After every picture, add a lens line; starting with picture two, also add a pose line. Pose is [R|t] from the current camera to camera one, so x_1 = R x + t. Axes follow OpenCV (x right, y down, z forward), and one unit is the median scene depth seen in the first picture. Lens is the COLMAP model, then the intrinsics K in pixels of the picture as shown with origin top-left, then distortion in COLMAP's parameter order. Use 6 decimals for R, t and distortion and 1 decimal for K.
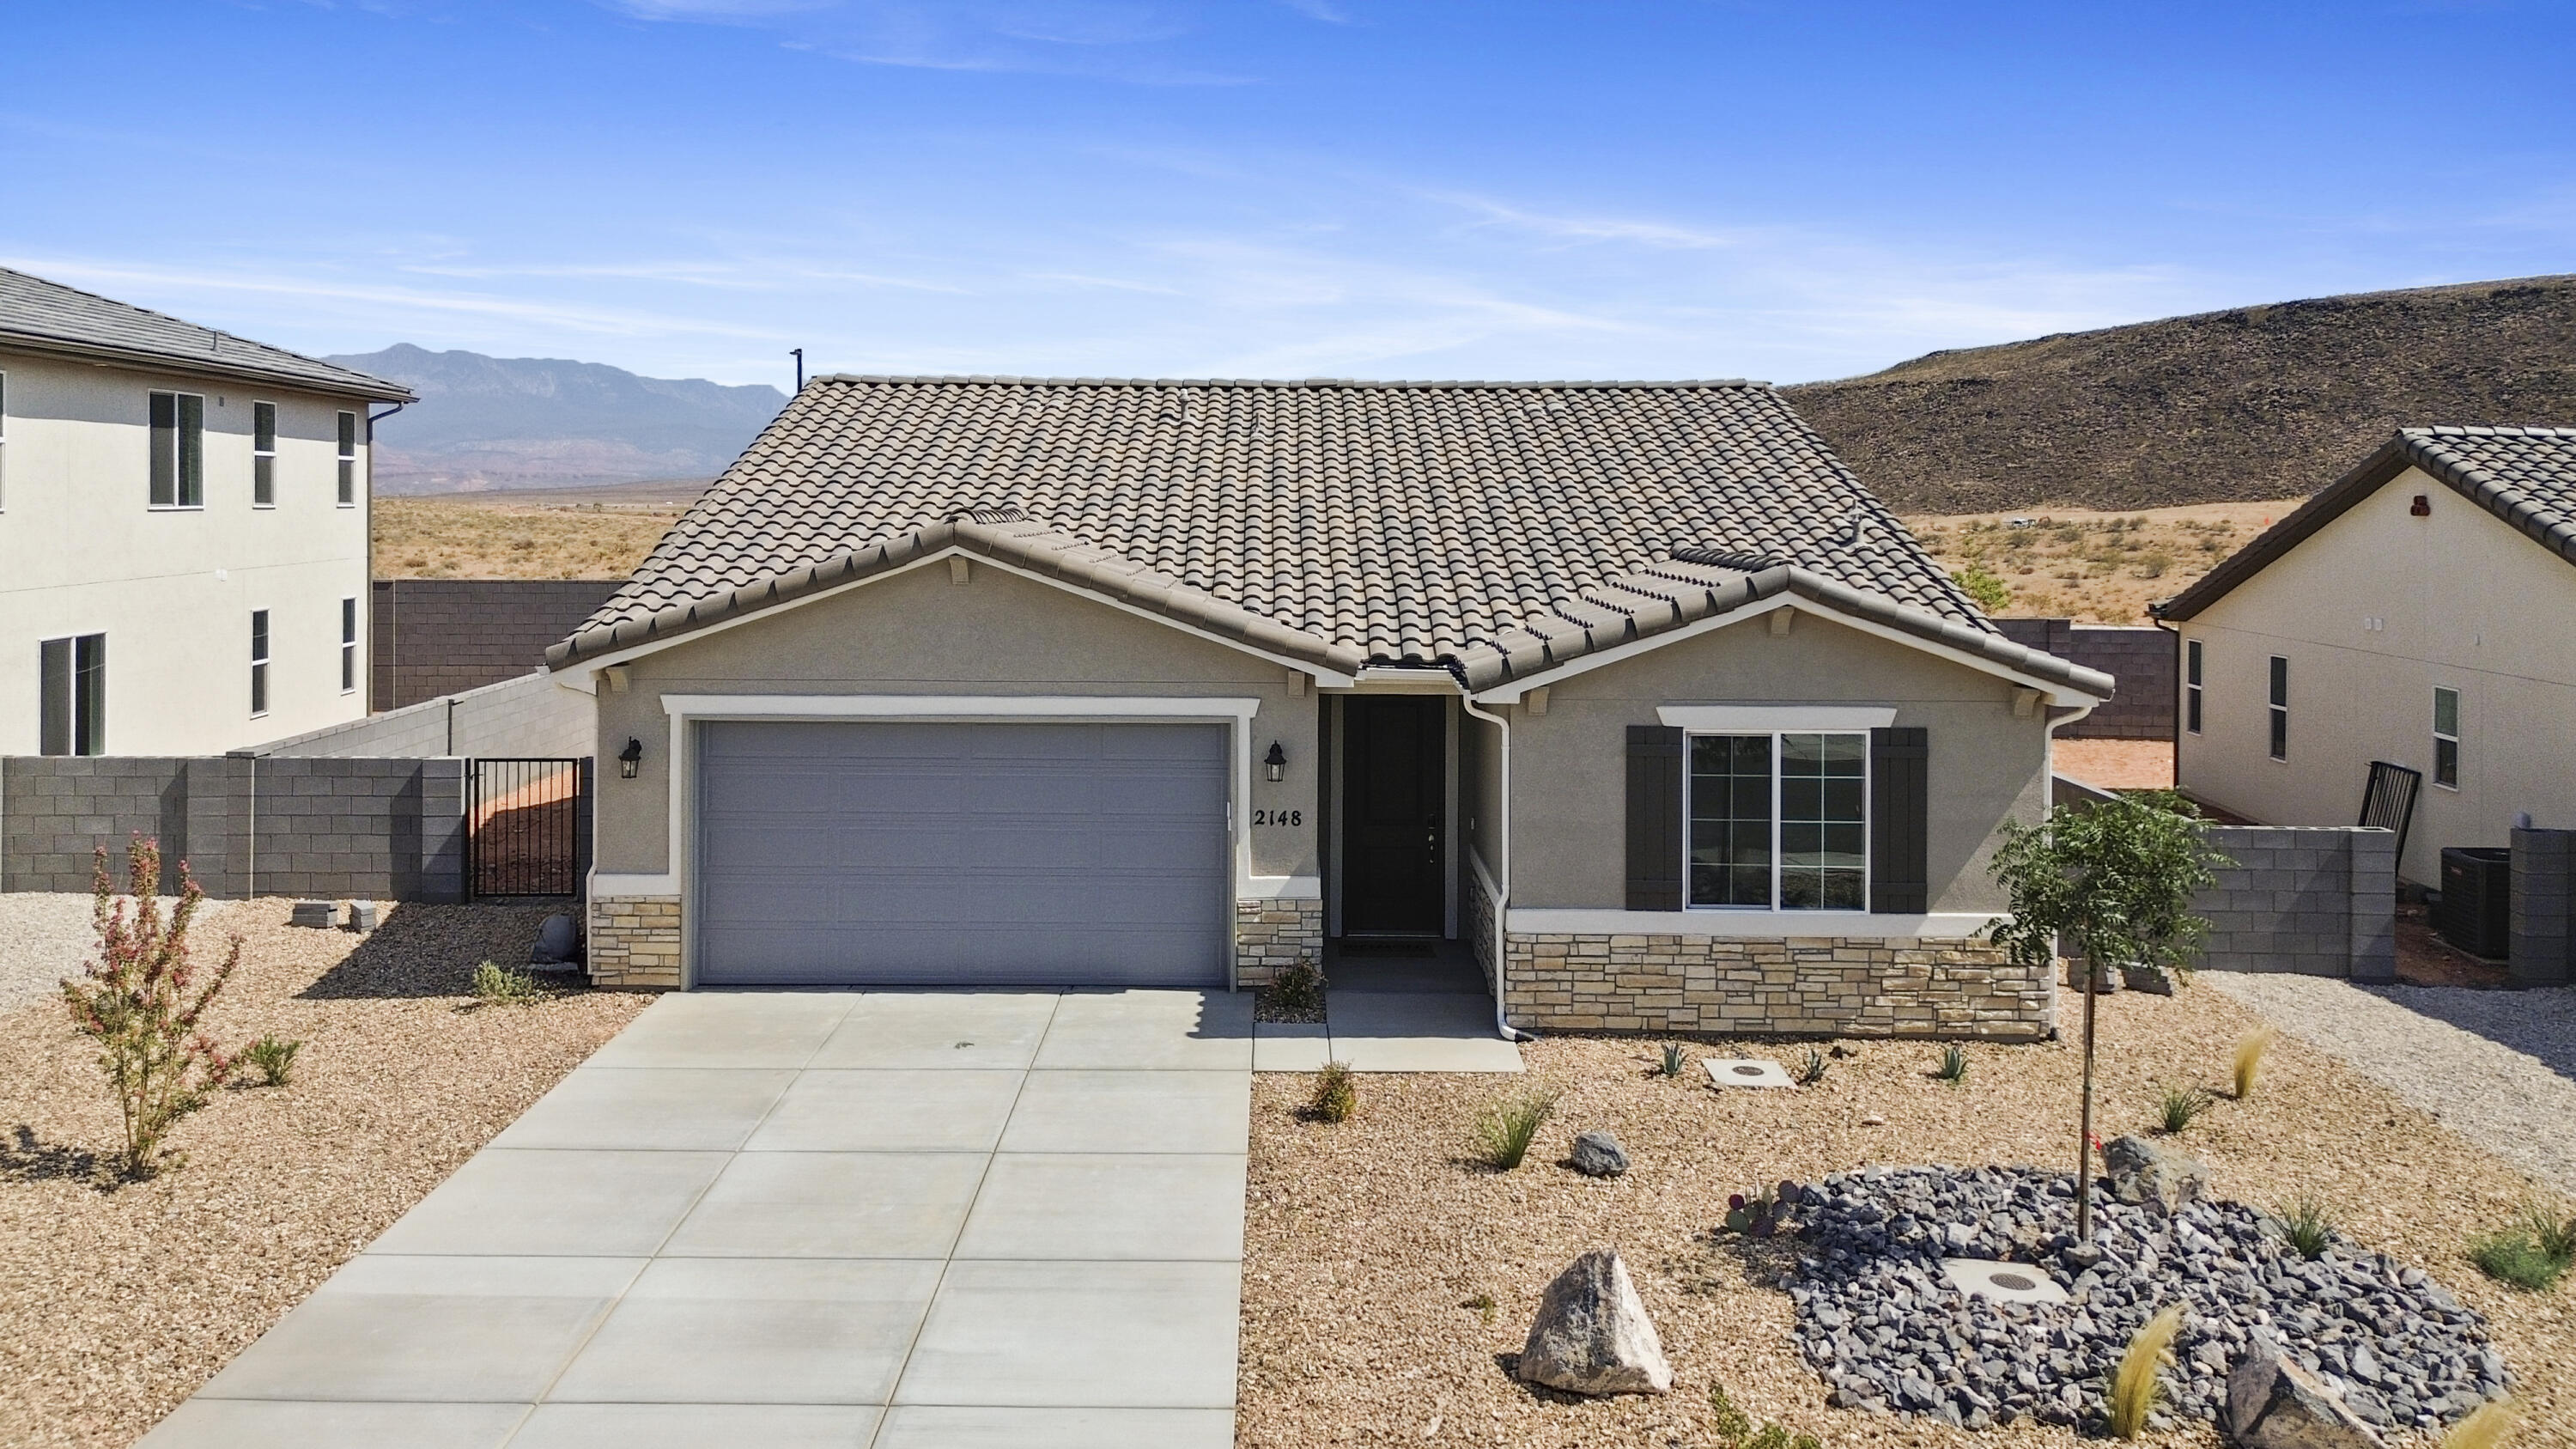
lens RADIAL K [[1850.4, 0, 1284.5], [0, 1850.4, 677.9], [0, 0, 1]] dist [0.070918, -0.082103]
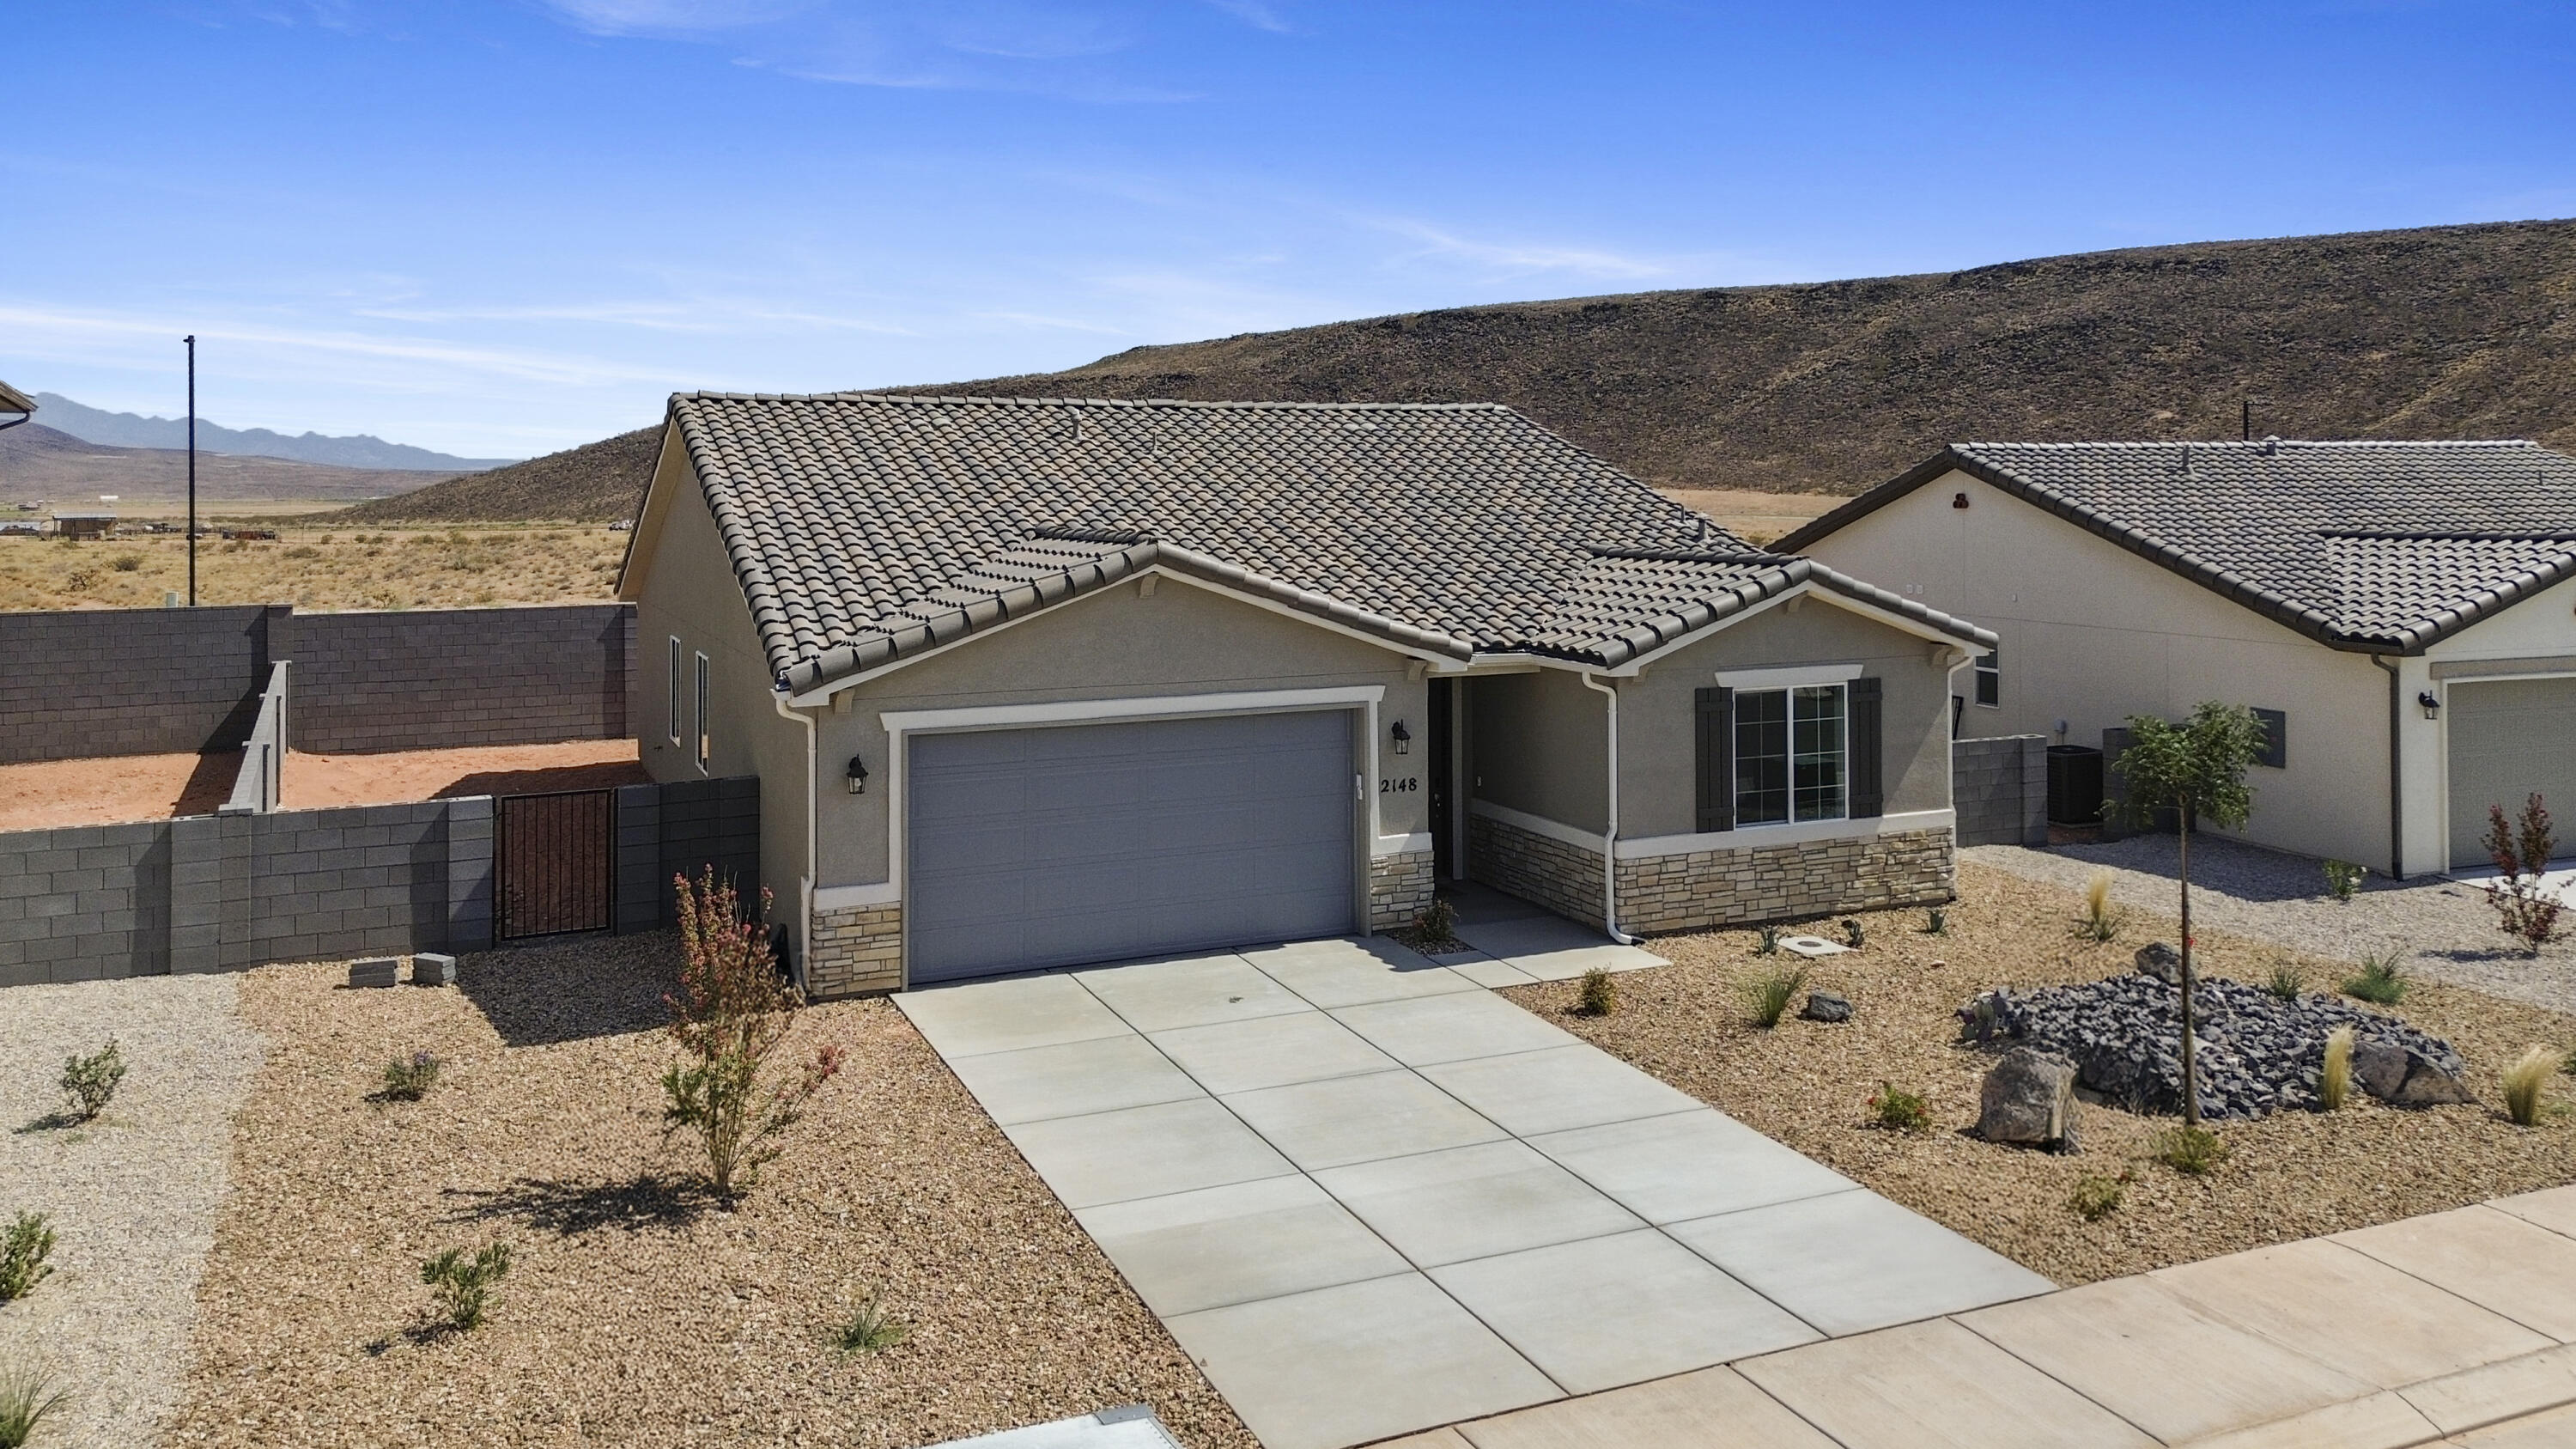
lens RADIAL K [[1850.4, 0, 1284.5], [0, 1850.4, 677.9], [0, 0, 1]] dist [0.070918, -0.082103]
pose [[0.914547, -0.054061, 0.400850, -0.547523], [0.051566, 0.998525, 0.017019, -0.016828], [-0.401178, 0.005105, 0.915986, -0.053159]]
